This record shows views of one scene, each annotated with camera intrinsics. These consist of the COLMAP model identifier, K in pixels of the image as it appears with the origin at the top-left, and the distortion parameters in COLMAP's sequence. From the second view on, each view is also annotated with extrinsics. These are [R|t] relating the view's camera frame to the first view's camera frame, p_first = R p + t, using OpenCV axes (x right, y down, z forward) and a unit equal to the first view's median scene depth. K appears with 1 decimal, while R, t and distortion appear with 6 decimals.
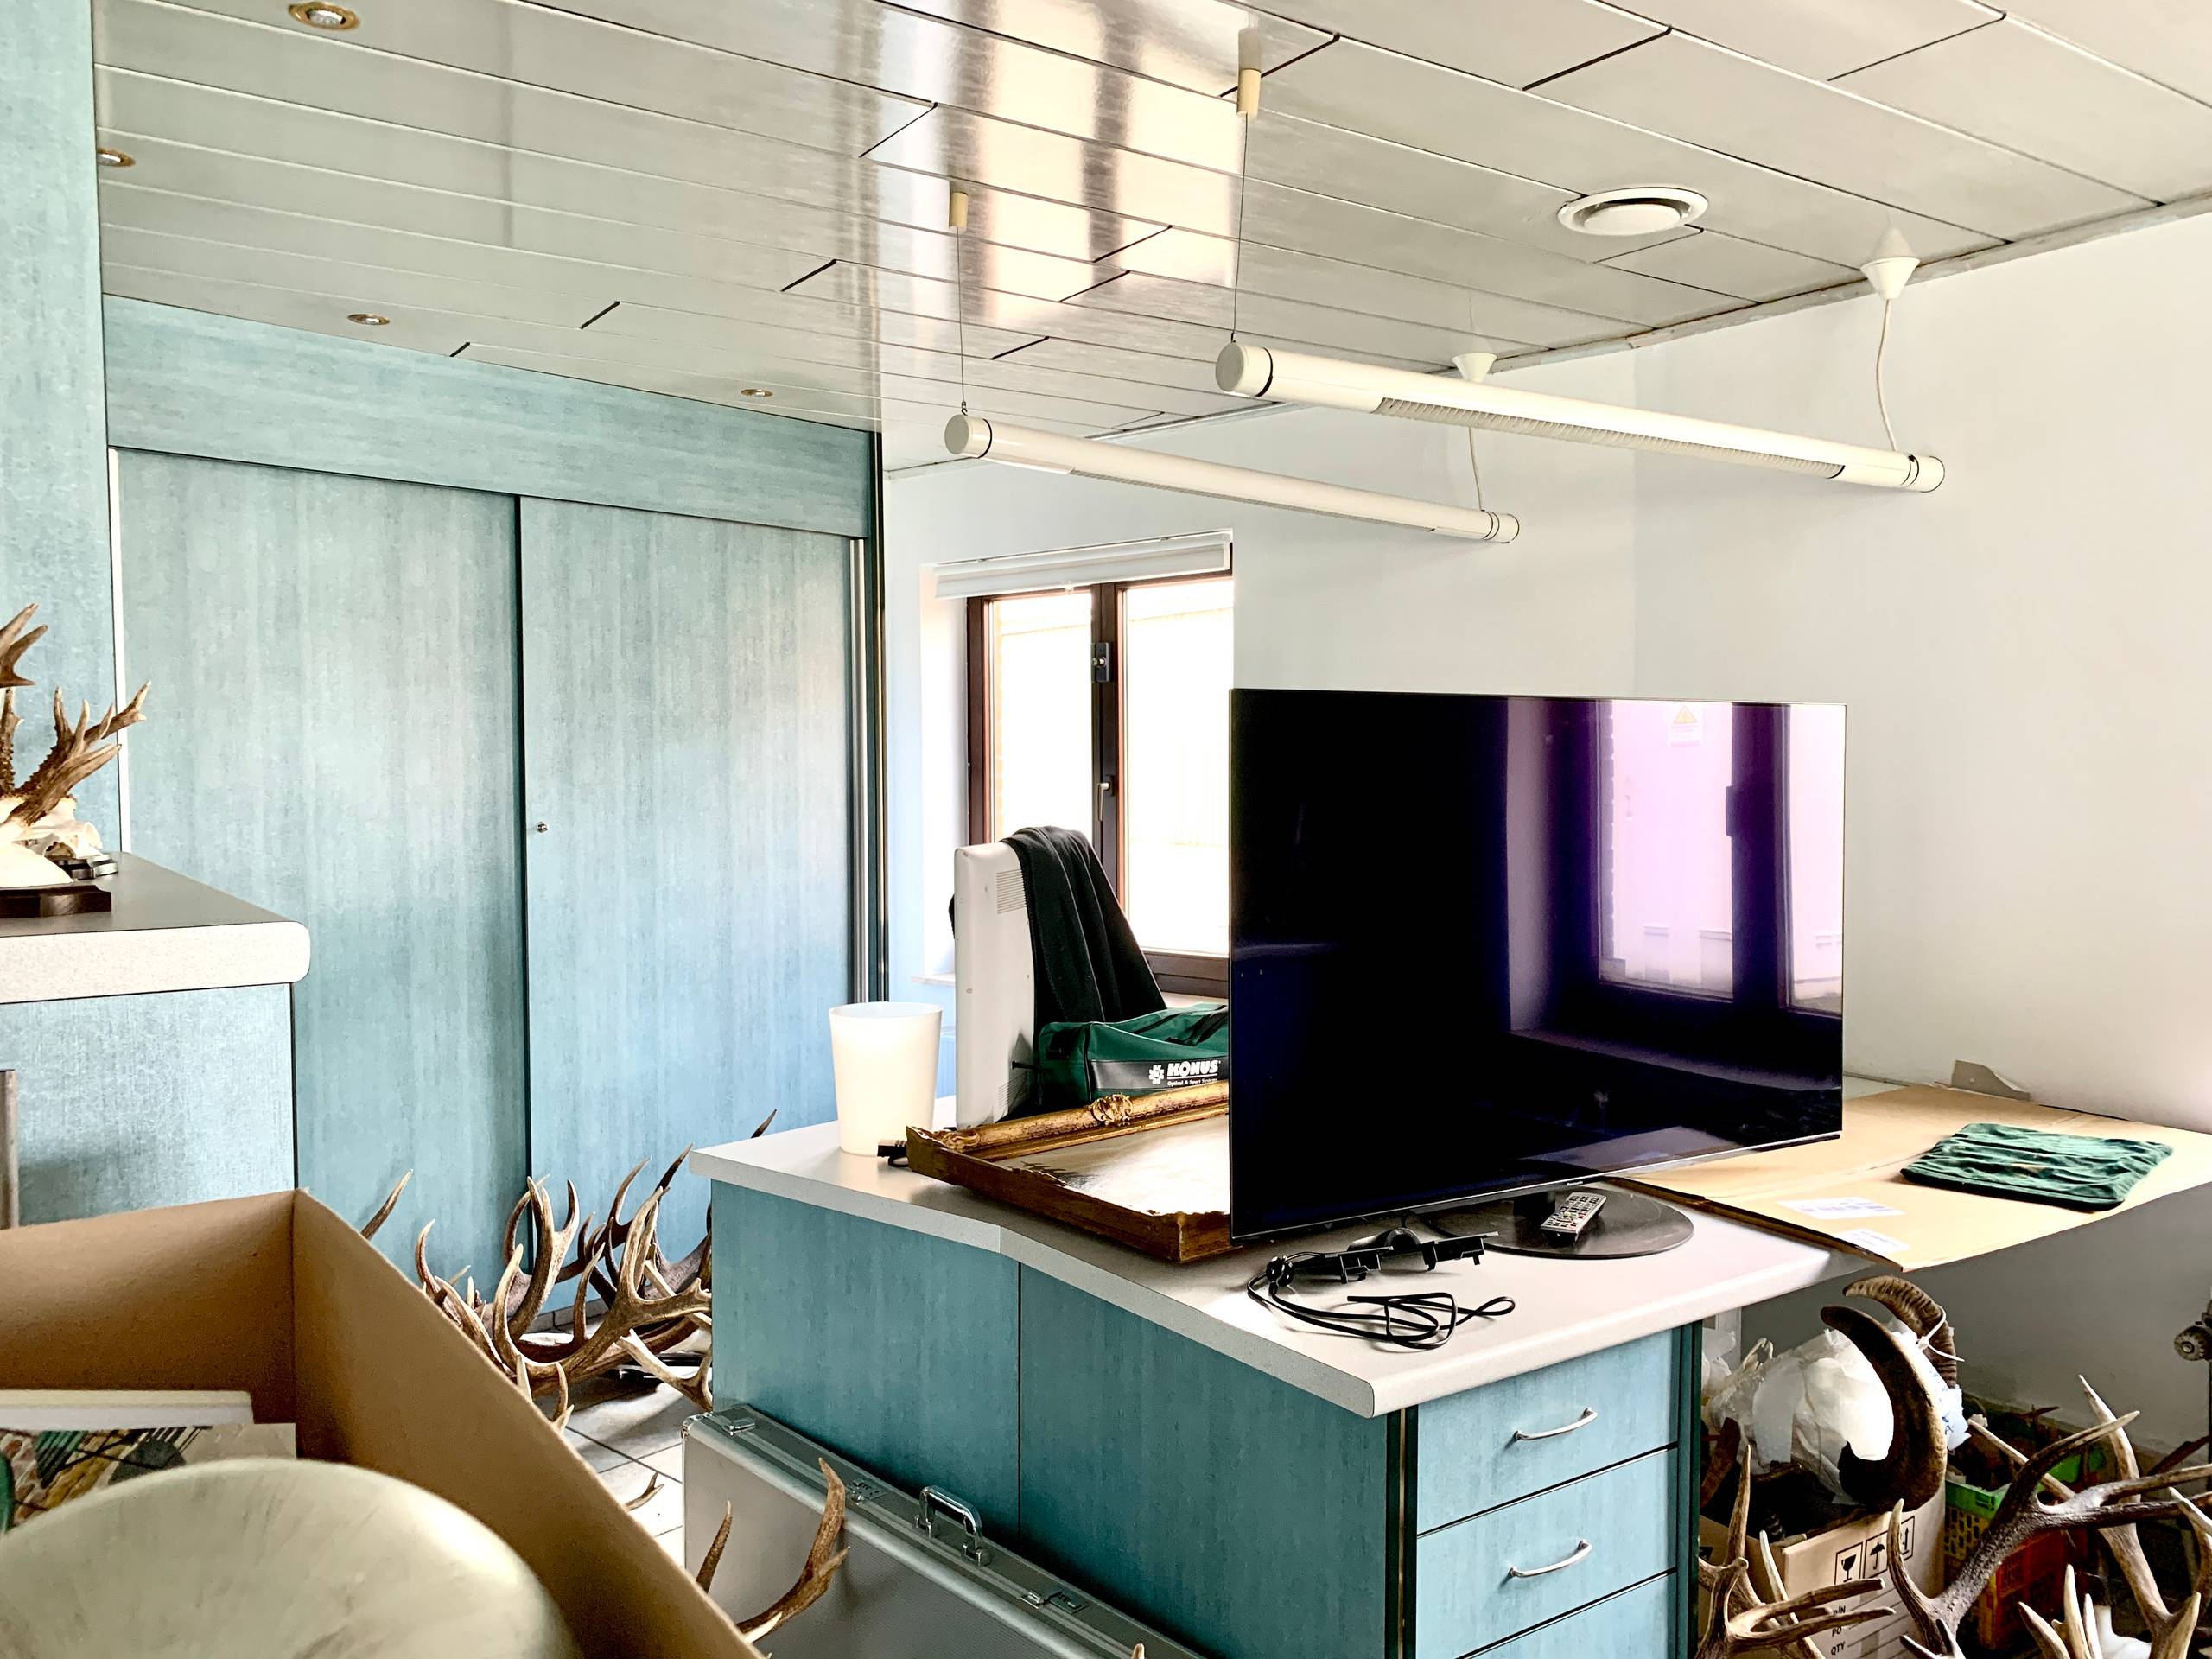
lens RADIAL K [[1696.8, 0, 1106.0], [0, 1696.8, 829.5], [0, 0, 1]] dist [-0.000457, -0.000251]
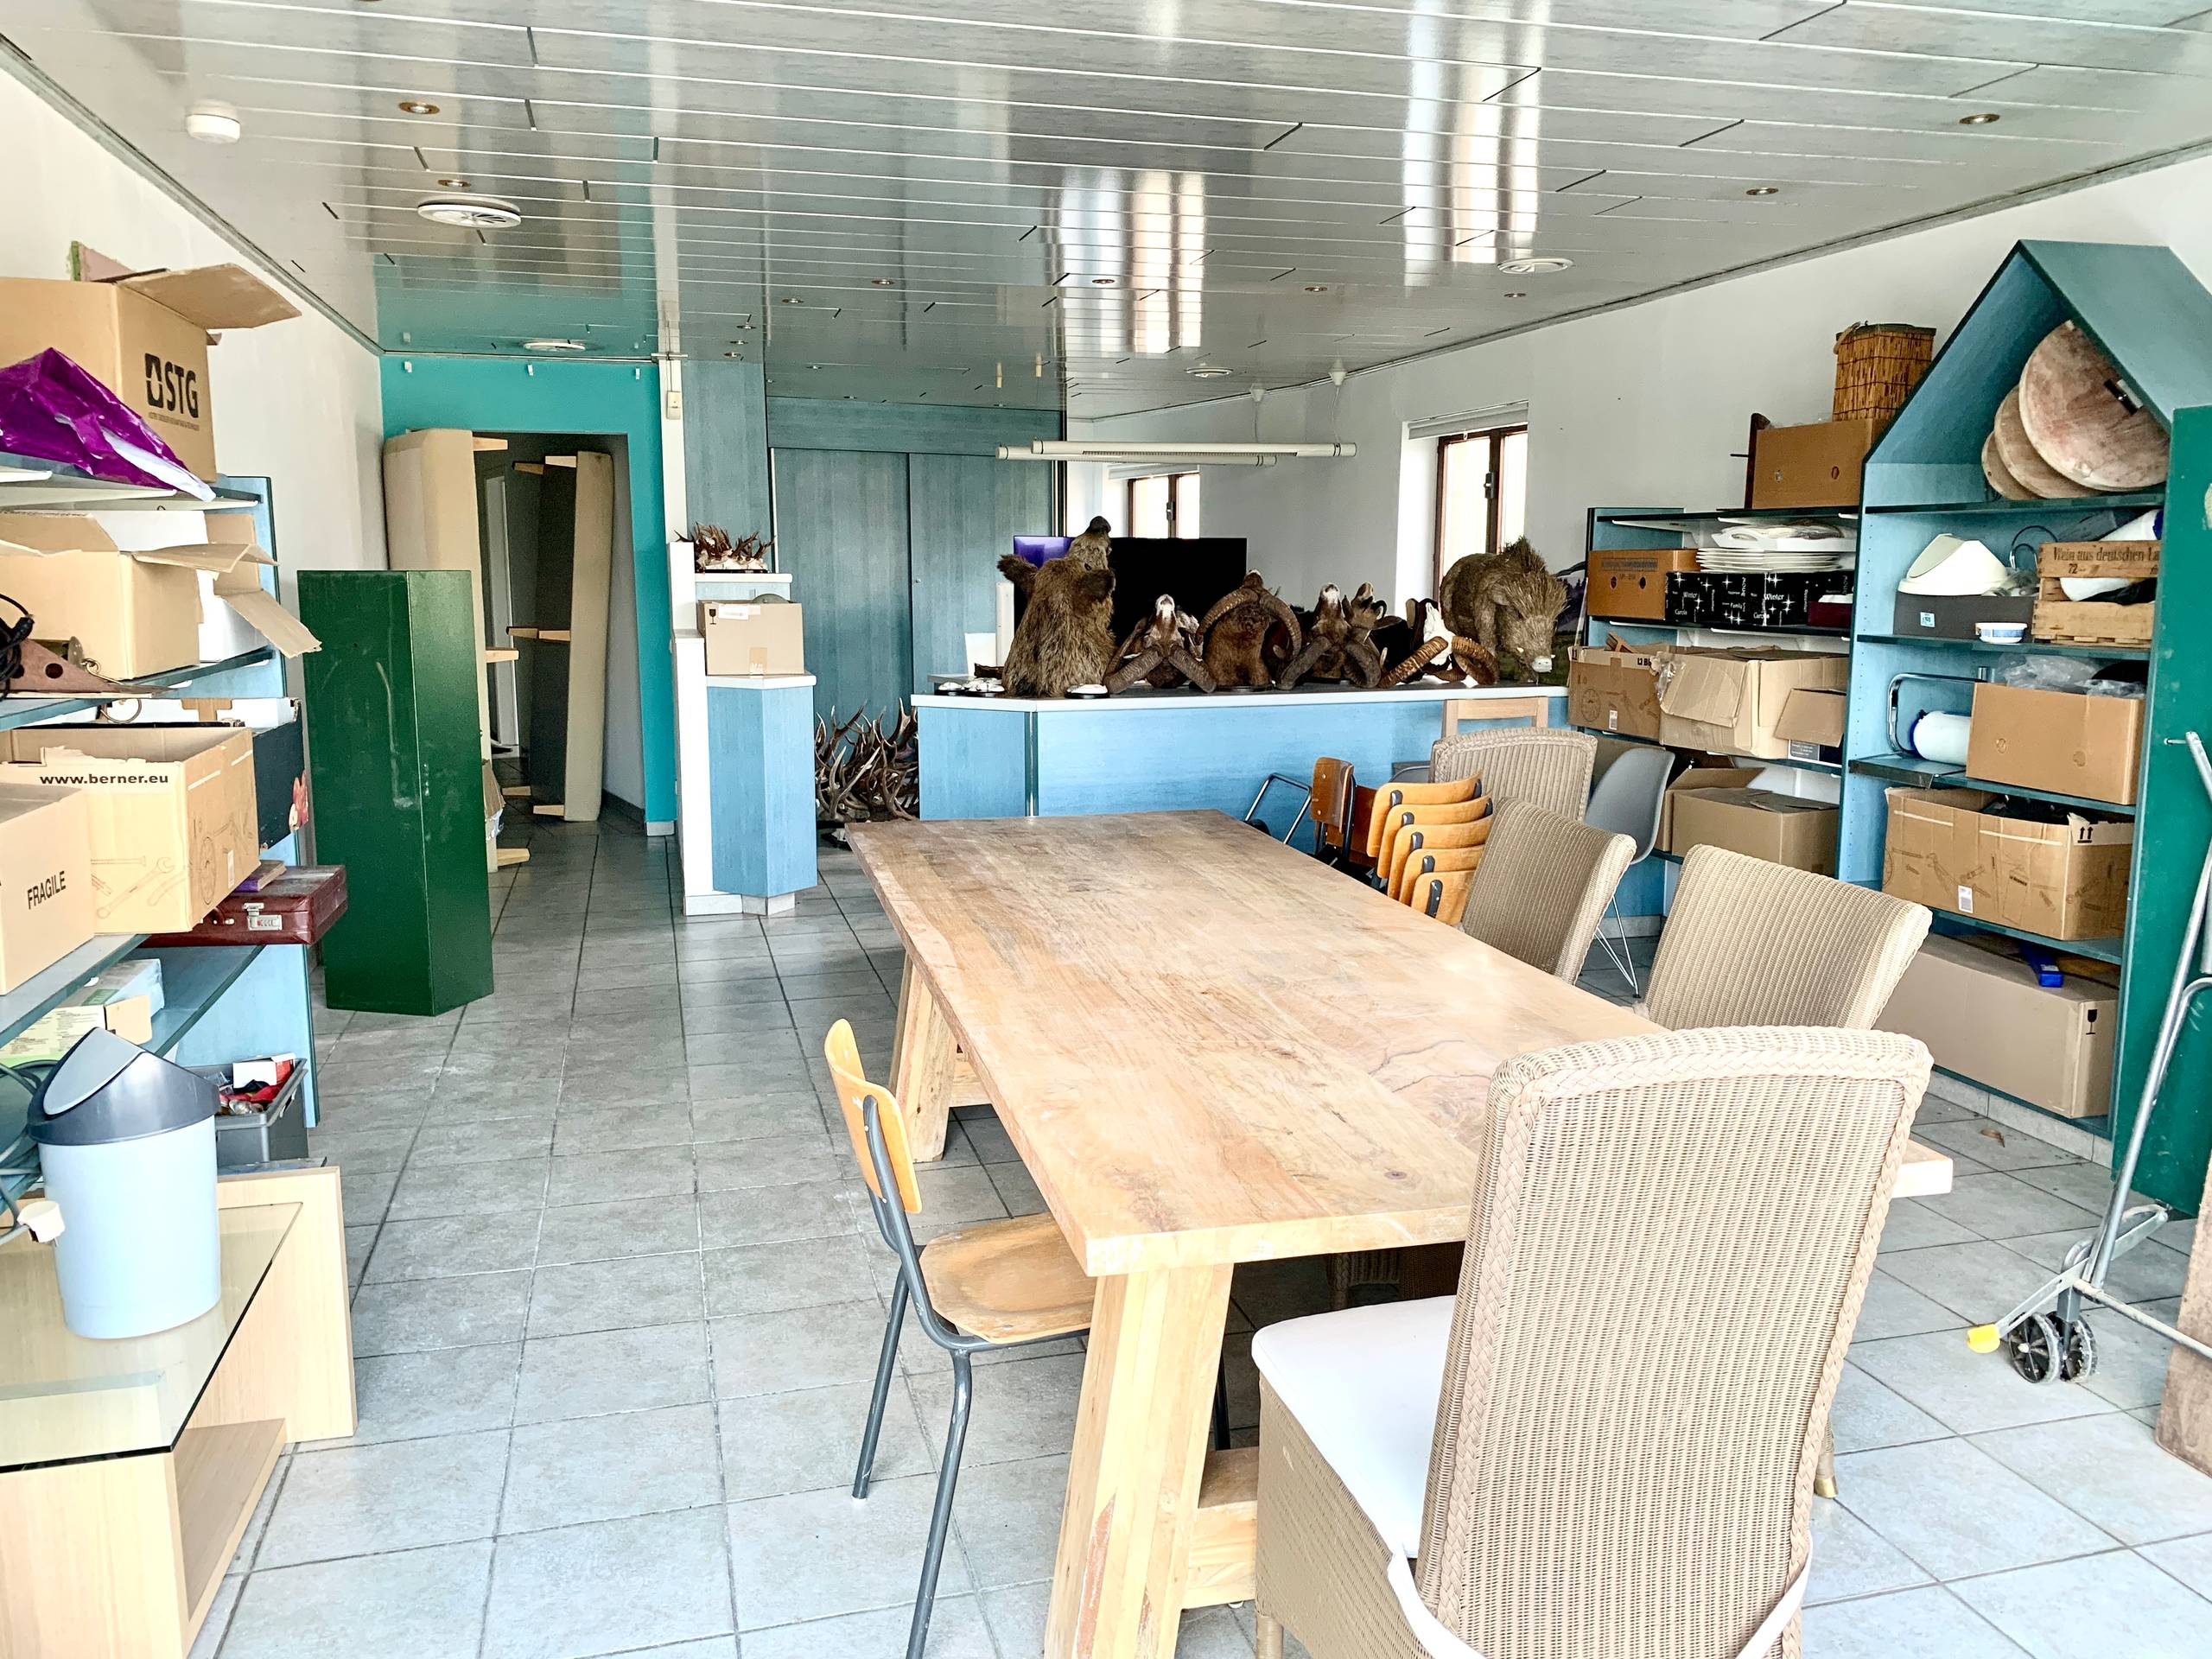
lens RADIAL K [[1703.1, 0, 1106.0], [0, 1703.1, 829.5], [0, 0, 1]] dist [0.096905, 0.000076]
pose [[0.944638, 0.054391, -0.323575, 0.853729], [-0.018229, 0.993341, 0.113756, 0.078117], [0.327608, -0.101559, 0.939339, -1.488691]]
